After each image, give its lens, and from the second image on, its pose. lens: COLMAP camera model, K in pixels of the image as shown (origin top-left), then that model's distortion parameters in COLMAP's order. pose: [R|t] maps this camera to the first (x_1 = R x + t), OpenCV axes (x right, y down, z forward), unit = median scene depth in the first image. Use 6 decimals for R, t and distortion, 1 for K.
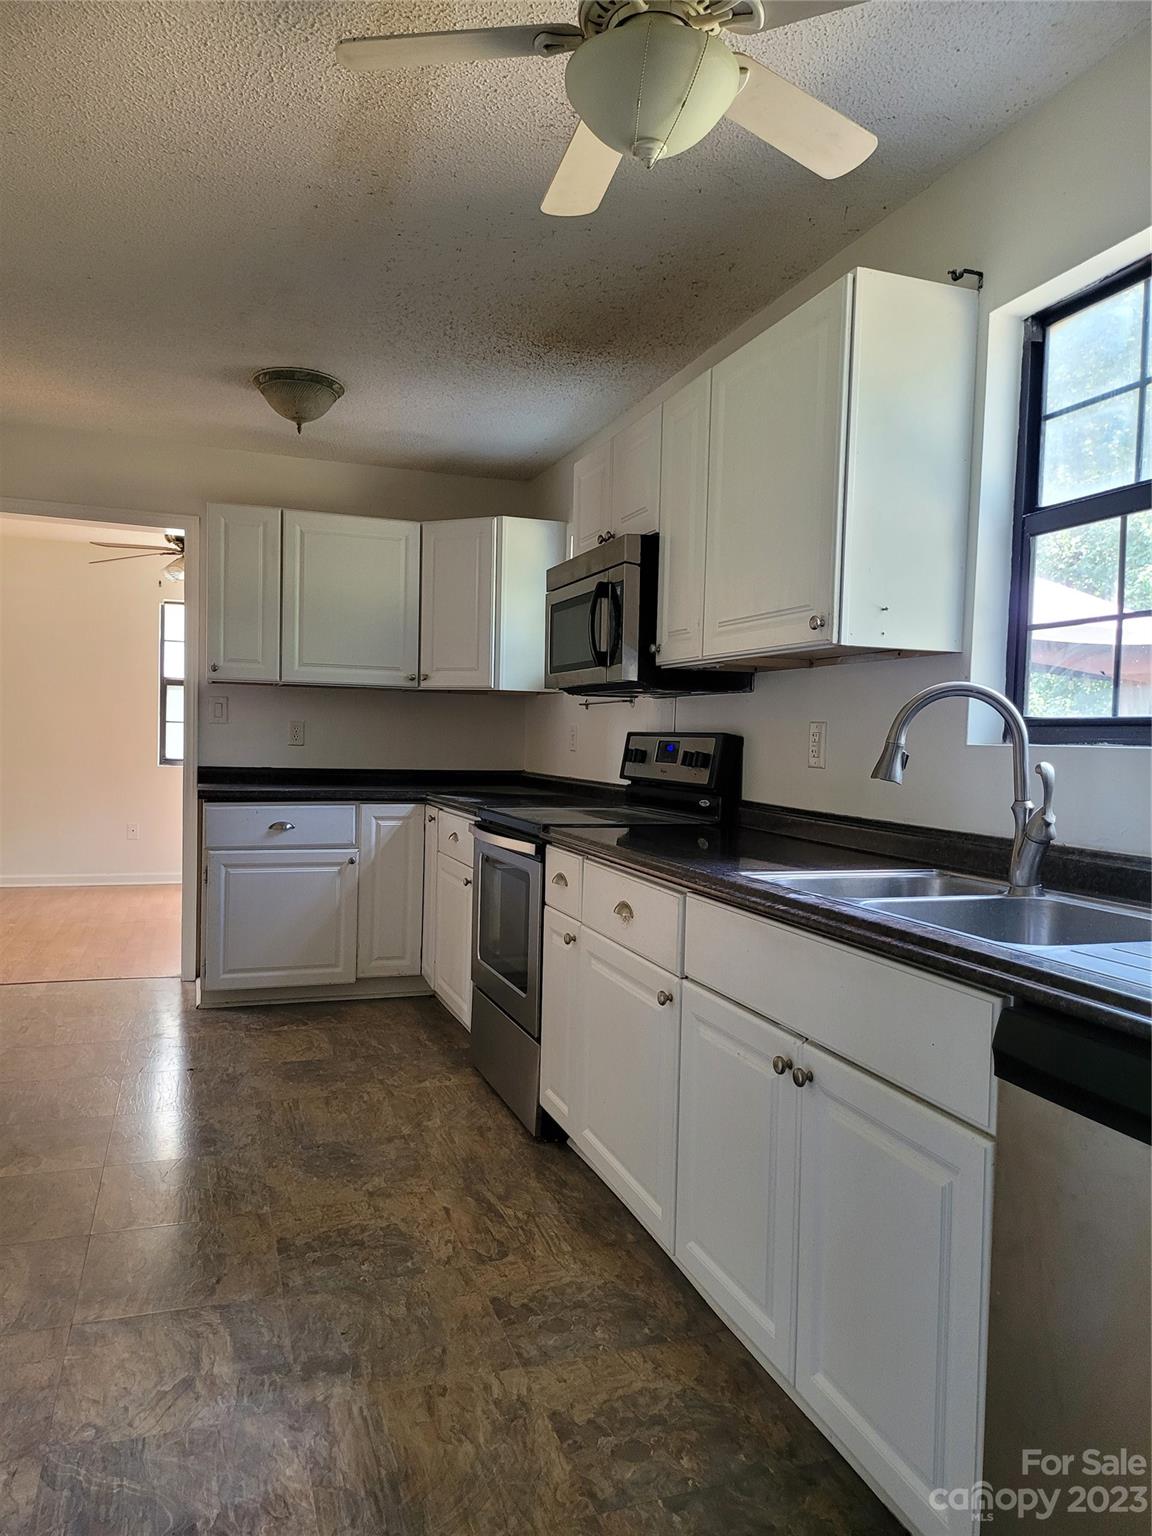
lens RADIAL K [[1068.4, 0, 589.0], [0, 1068.4, 778.2], [0, 0, 1]] dist [0.052643, -0.053218]
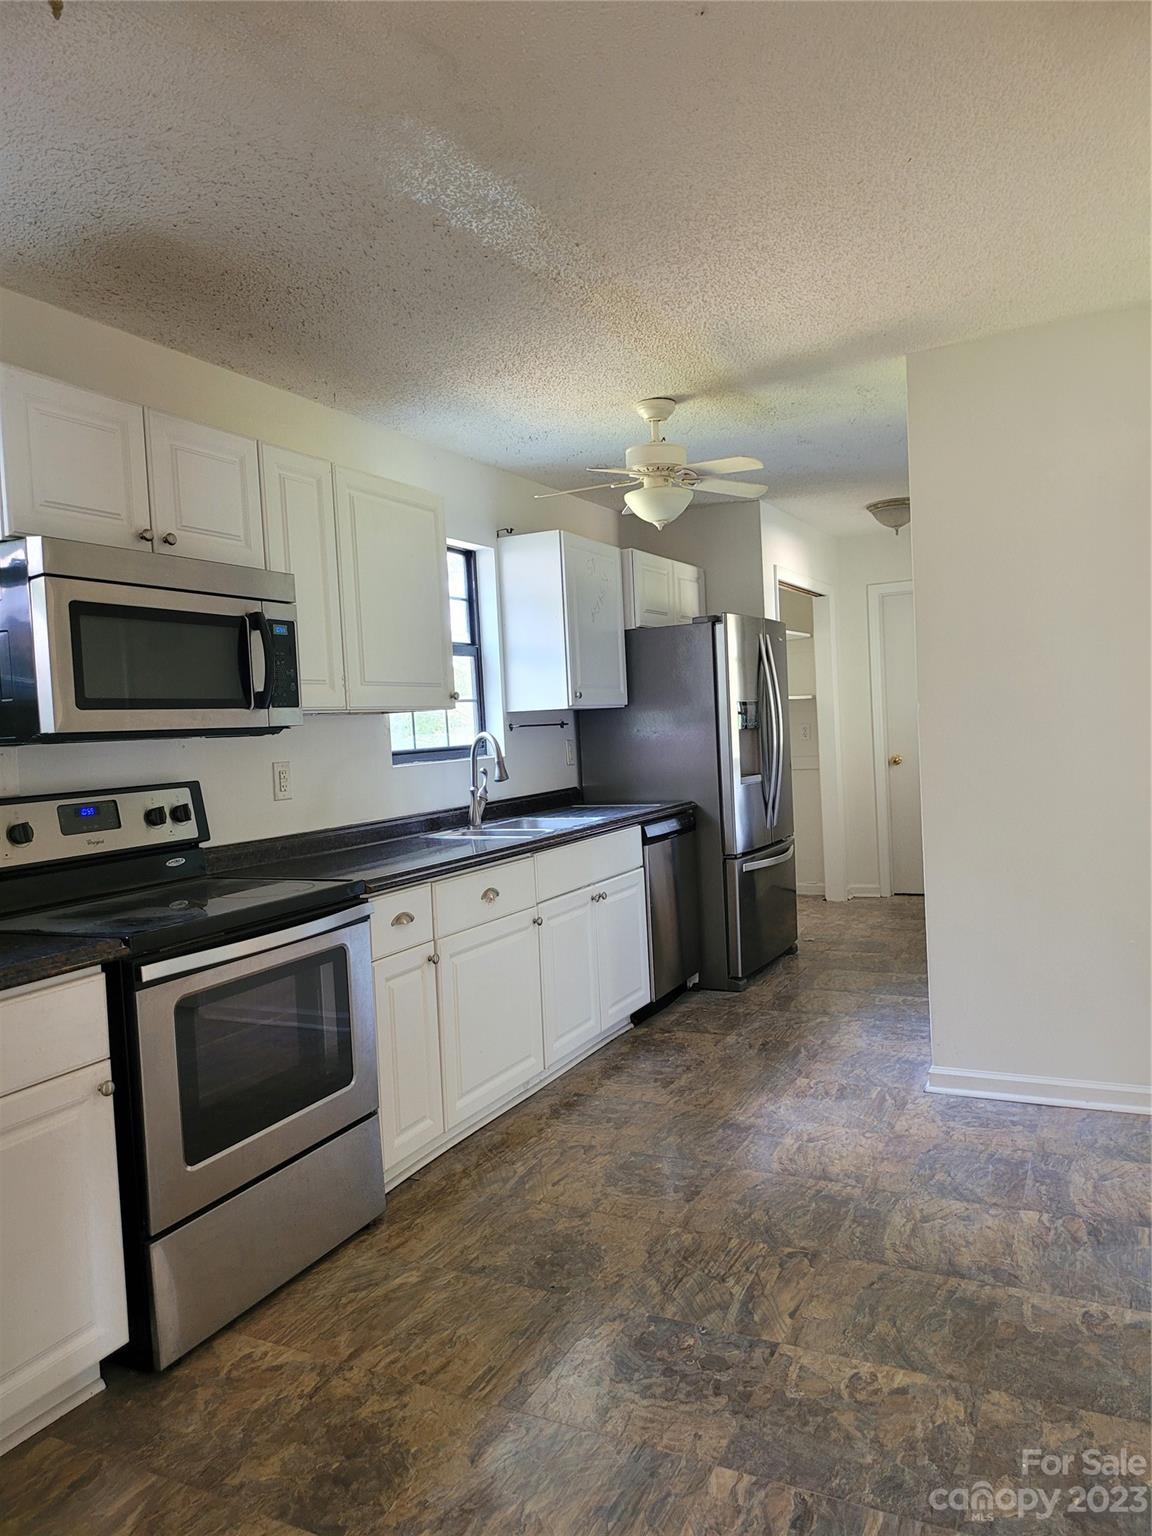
lens RADIAL K [[1068.4, 0, 581.1], [0, 1068.4, 771.7], [0, 0, 1]] dist [0.052643, -0.053218]
pose [[-0.685106, -0.021617, 0.728123, -0.895053], [0.063549, 0.993975, 0.089305, -0.127365], [-0.725666, 0.107455, -0.679604, 1.565298]]
